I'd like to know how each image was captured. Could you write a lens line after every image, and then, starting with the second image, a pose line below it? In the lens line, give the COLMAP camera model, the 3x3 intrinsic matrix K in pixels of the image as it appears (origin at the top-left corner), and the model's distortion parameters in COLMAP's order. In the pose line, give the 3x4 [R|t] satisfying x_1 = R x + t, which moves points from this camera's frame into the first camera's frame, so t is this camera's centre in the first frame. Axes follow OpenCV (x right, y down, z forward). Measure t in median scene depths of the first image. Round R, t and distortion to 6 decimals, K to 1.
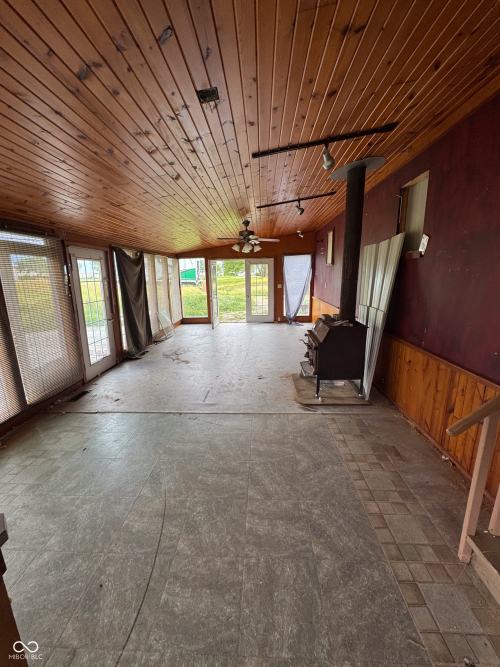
lens RADIAL K [[267.2, 0, 249.9], [0, 267.2, 334.8], [0, 0, 1]] dist [-0.003323, 0.000279]
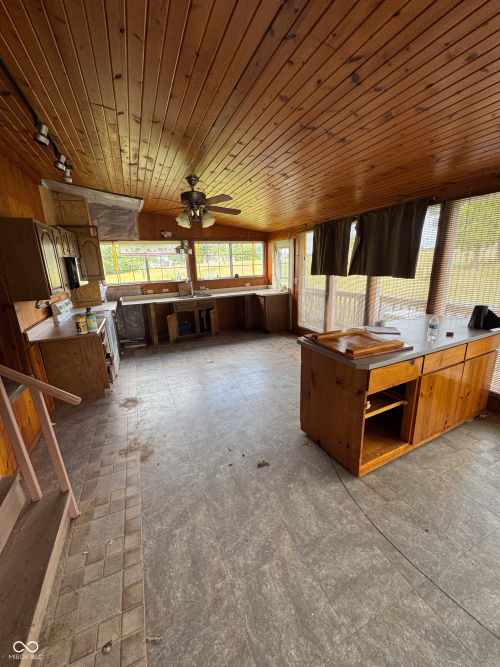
lens RADIAL K [[267.2, 0, 250.0], [0, 267.2, 334.3], [0, 0, 1]] dist [-0.003323, 0.000279]
pose [[-0.900124, 0.157940, -0.405996, 0.453672], [-0.047334, 0.890987, 0.451554, -0.278558], [0.433055, 0.425672, -0.794523, 1.266826]]
